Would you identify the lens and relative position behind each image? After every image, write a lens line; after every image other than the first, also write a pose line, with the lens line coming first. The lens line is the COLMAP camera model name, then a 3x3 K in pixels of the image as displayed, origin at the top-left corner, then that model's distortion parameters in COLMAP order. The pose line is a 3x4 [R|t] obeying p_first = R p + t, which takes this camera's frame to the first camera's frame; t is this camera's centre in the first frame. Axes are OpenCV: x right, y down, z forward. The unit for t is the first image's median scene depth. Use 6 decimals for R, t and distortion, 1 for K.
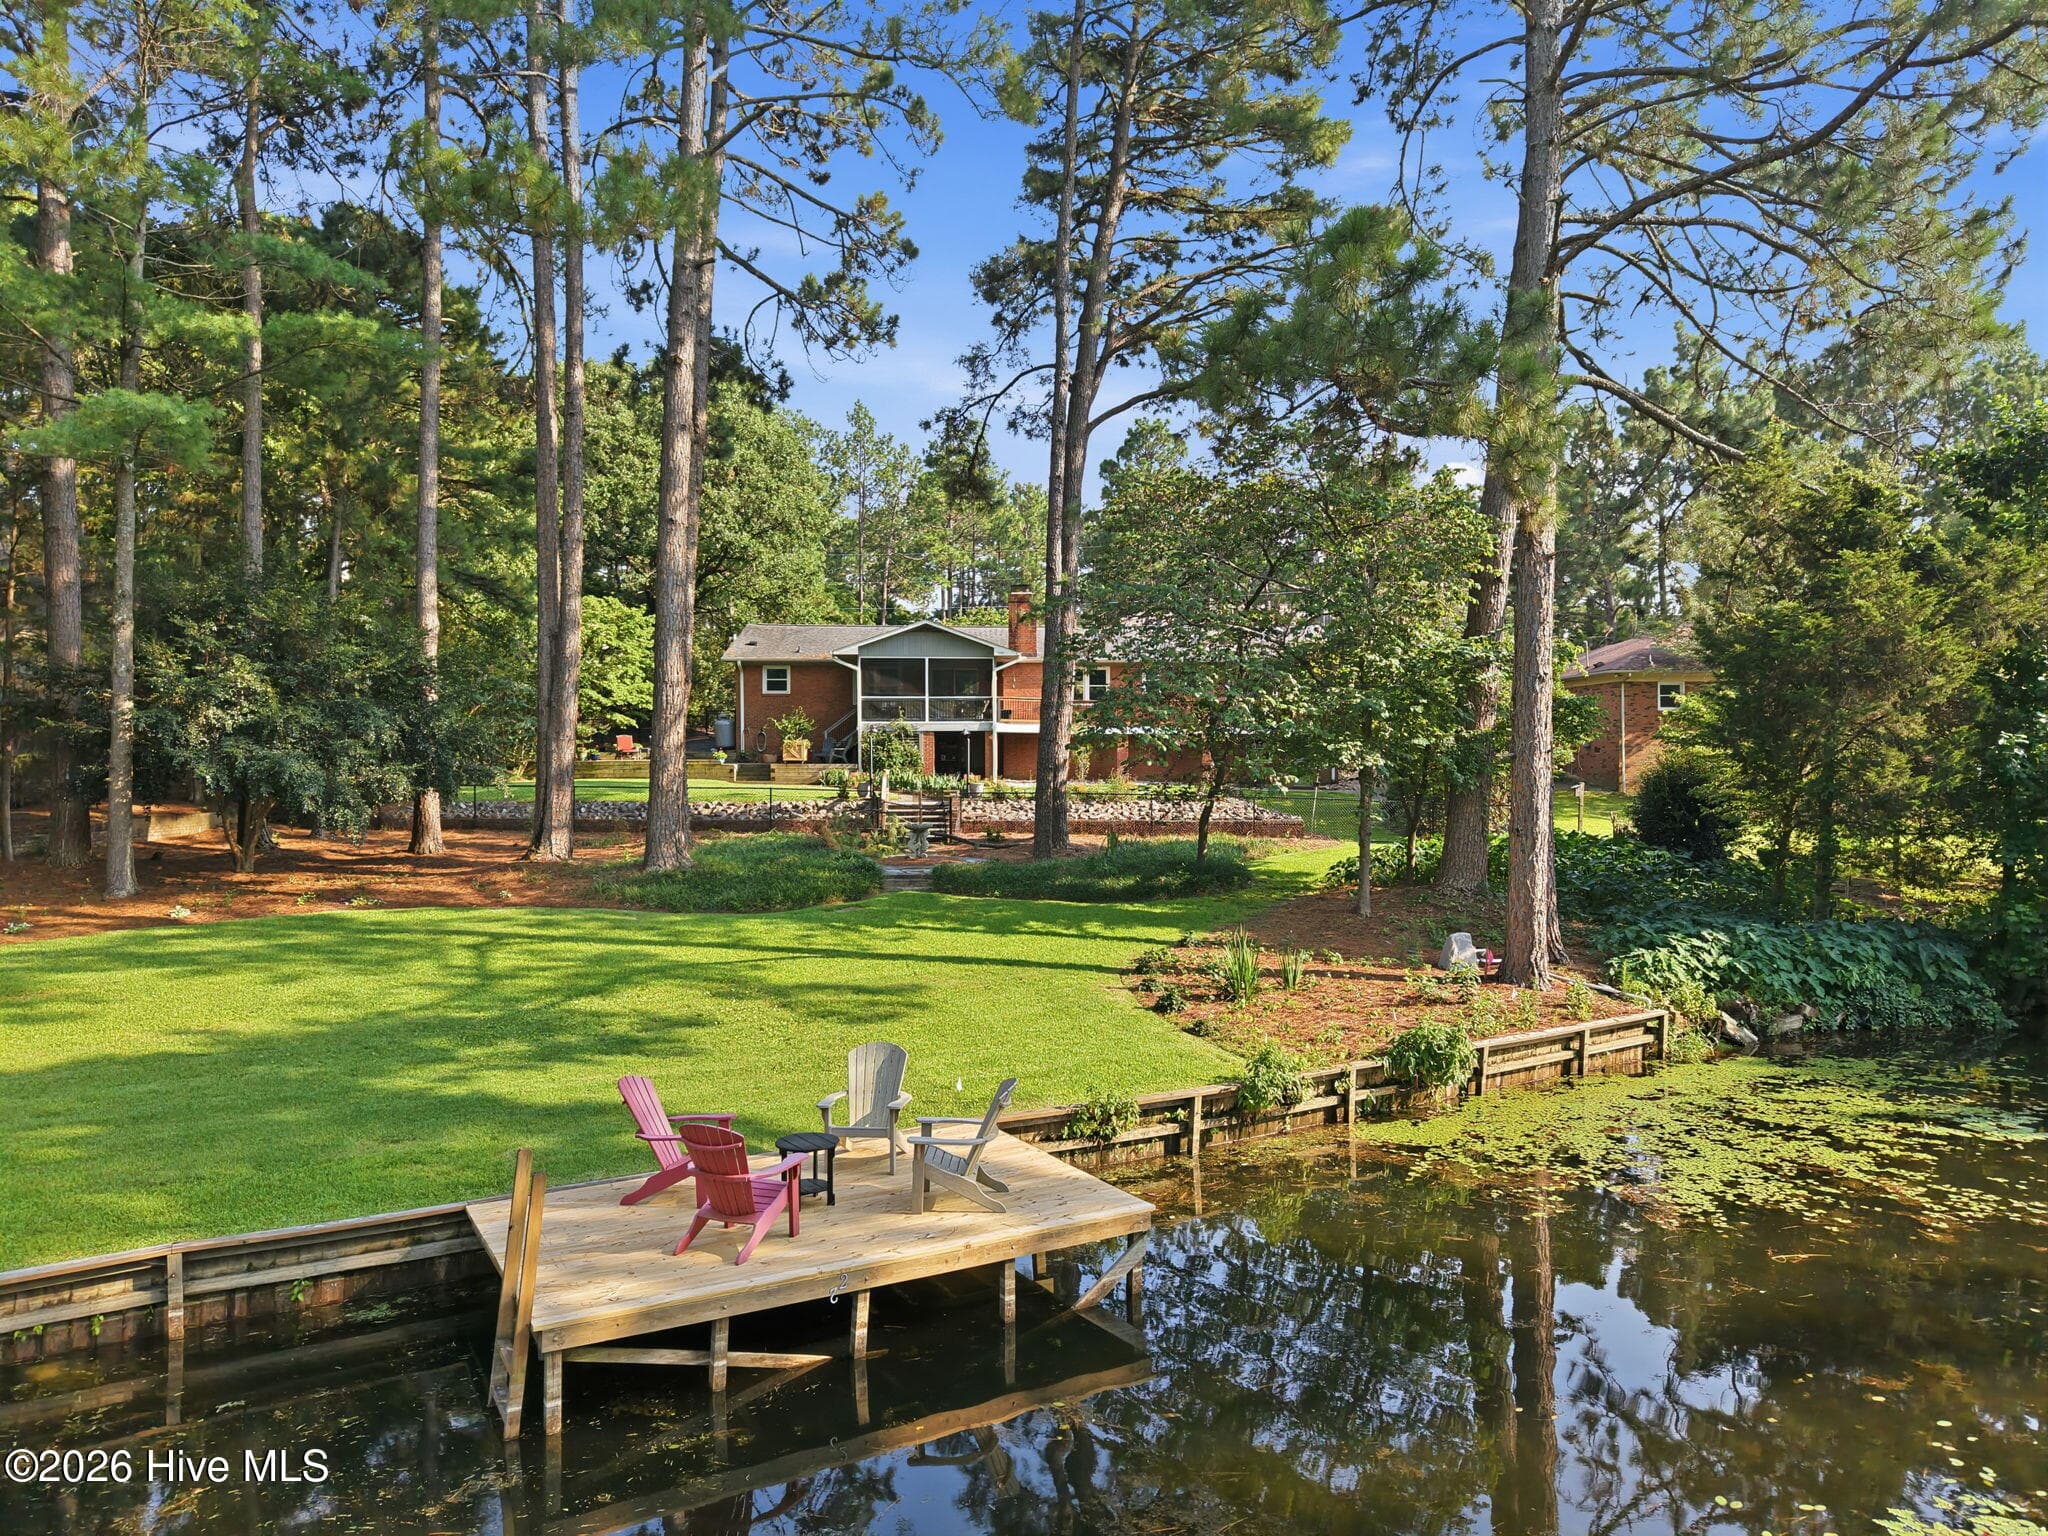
lens RADIAL K [[1381.5, 0, 1019.9], [0, 1381.5, 771.3], [0, 0, 1]] dist [0.004506, -0.006417]
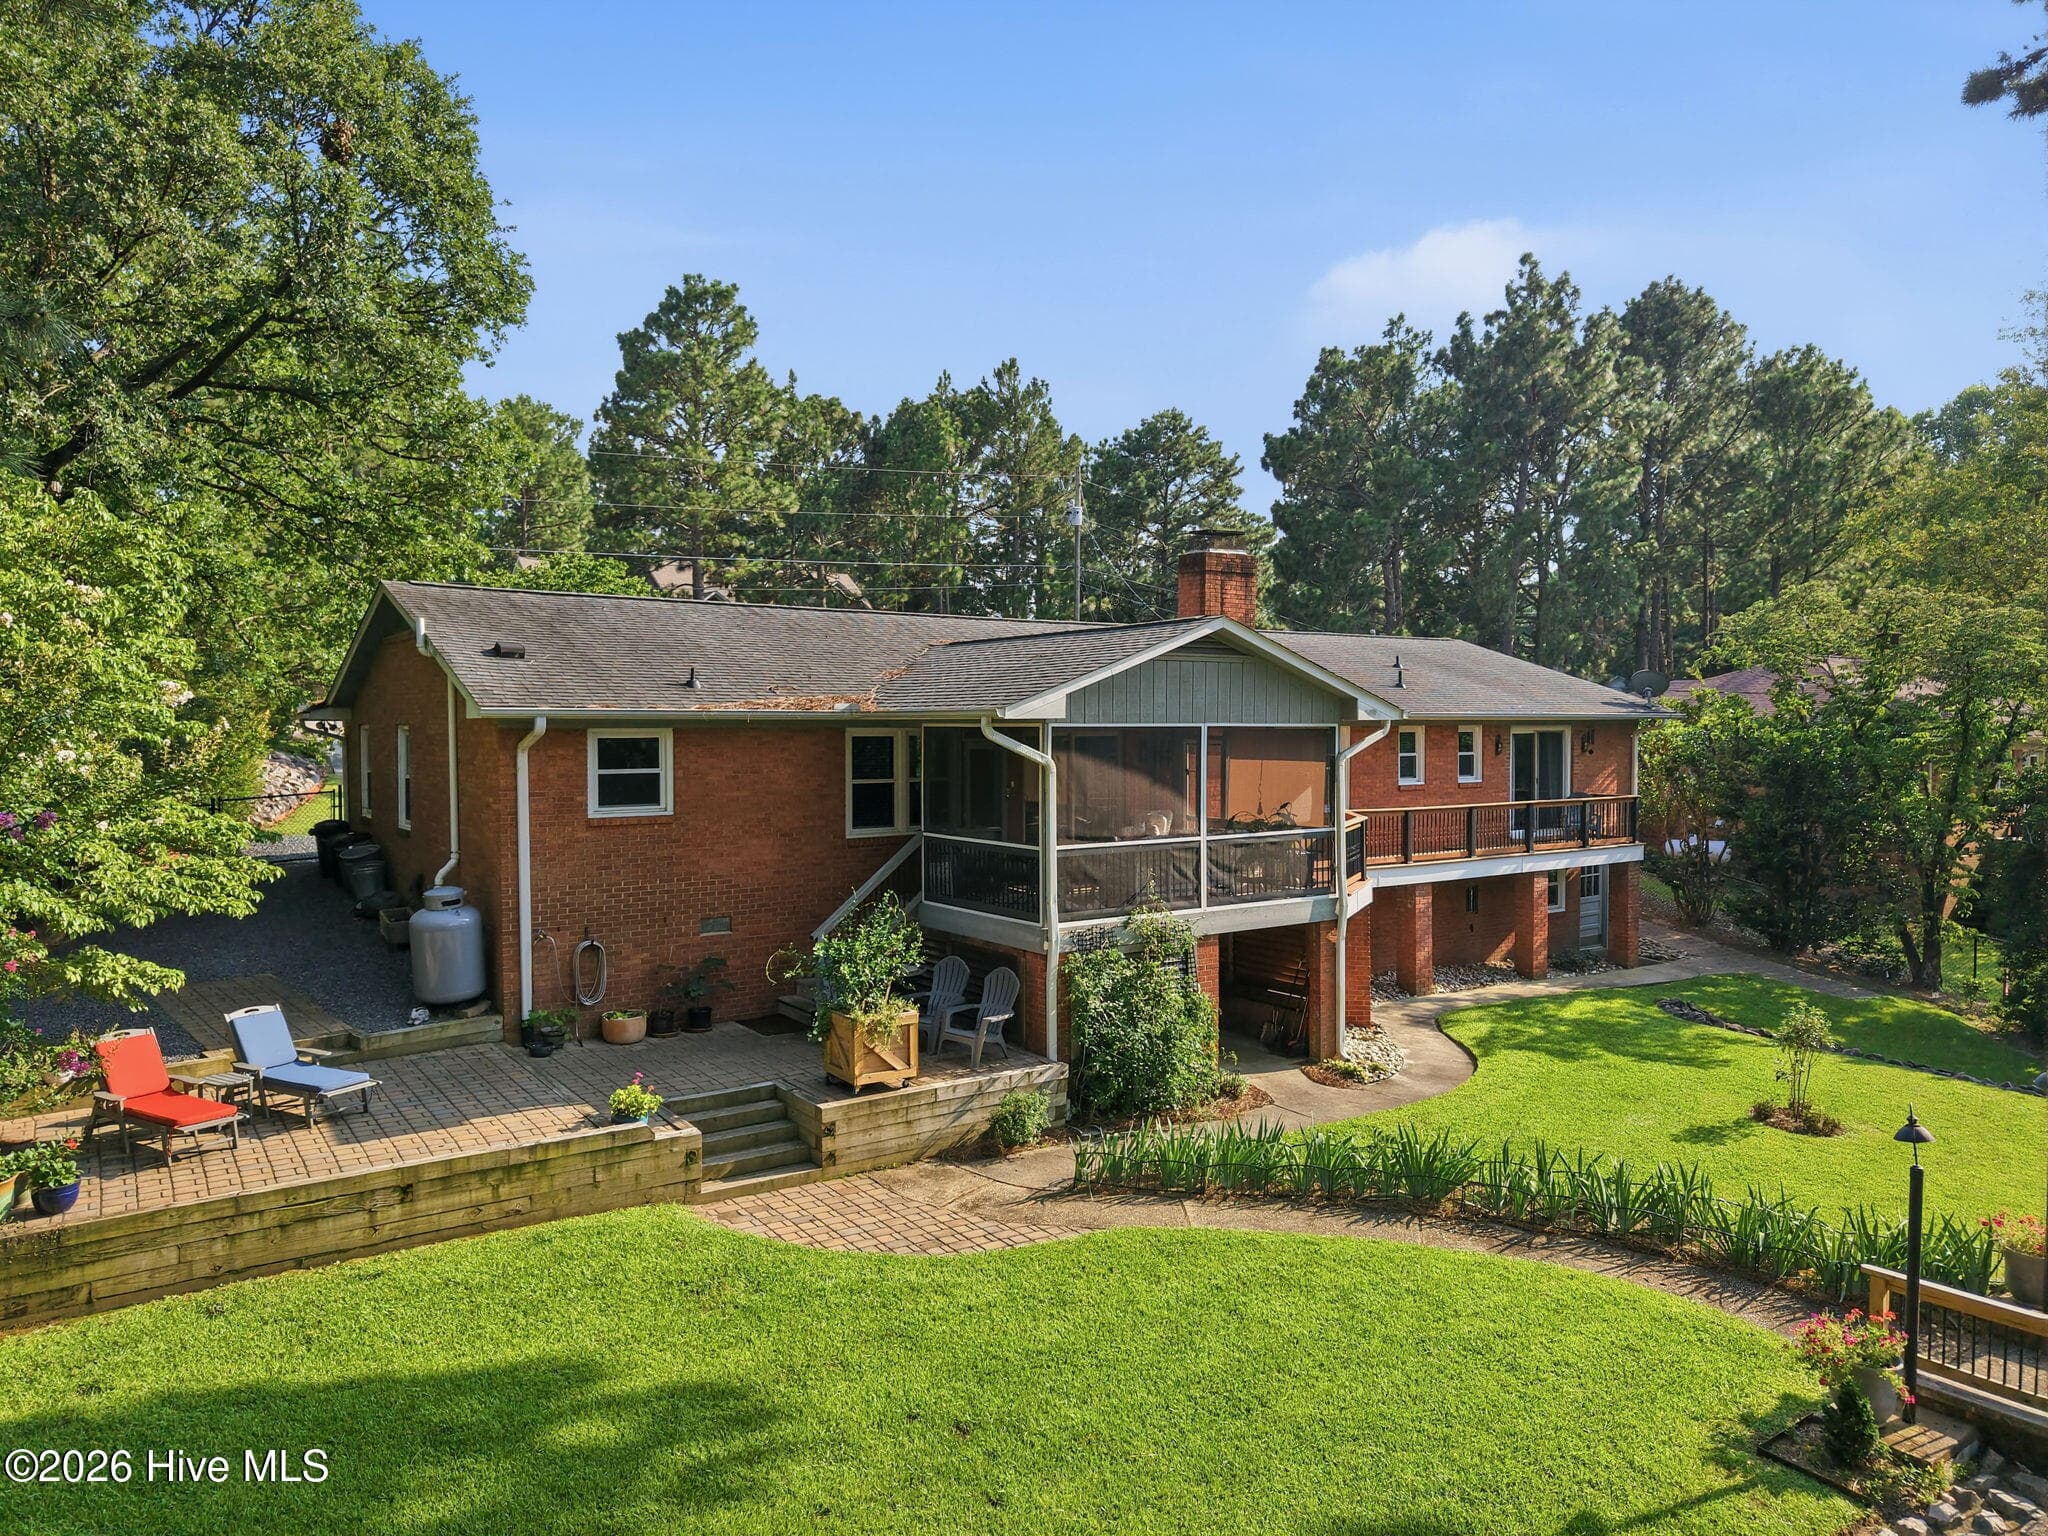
lens RADIAL K [[1381.5, 0, 1019.9], [0, 1381.5, 771.3], [0, 0, 1]] dist [0.004506, -0.006417]
pose [[0.831894, -0.021477, 0.554519, -0.383244], [0.004497, 0.999479, 0.031963, -0.105075], [-0.554917, -0.024096, 0.831557, 0.938175]]
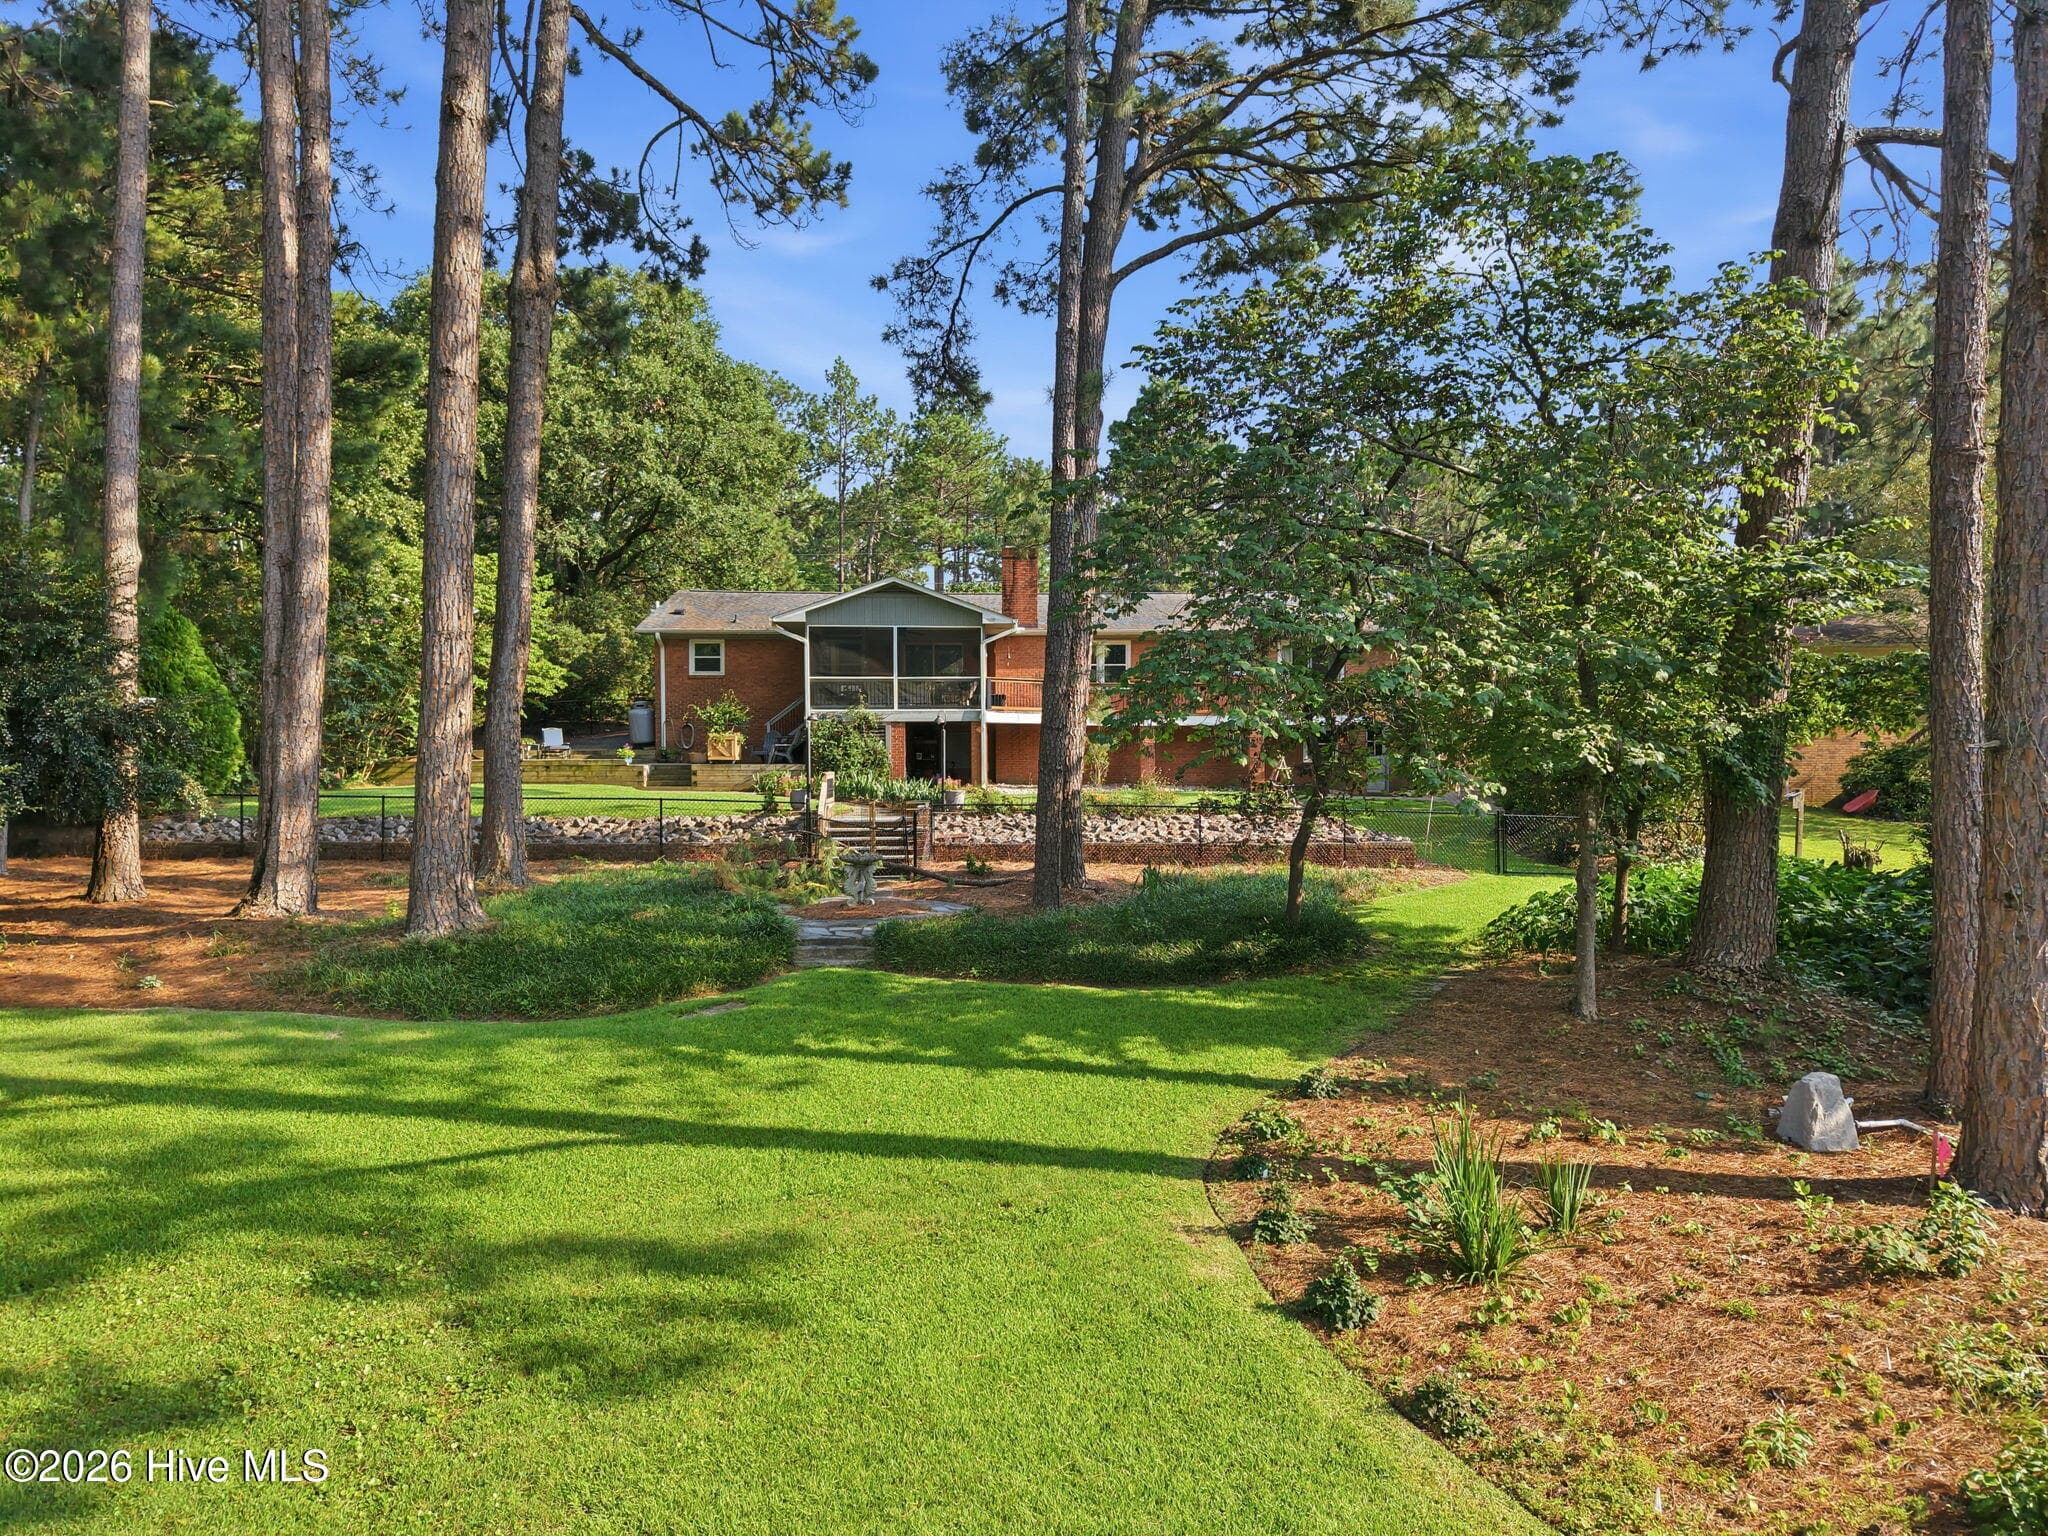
lens RADIAL K [[1381.5, 0, 1019.9], [0, 1381.5, 771.3], [0, 0, 1]] dist [0.004506, -0.006417]
pose [[0.999998, -0.001666, -0.000559, 0.003315], [0.001666, 0.999999, 0.000168, -0.001705], [0.000559, -0.000169, 1.000000, 0.291548]]
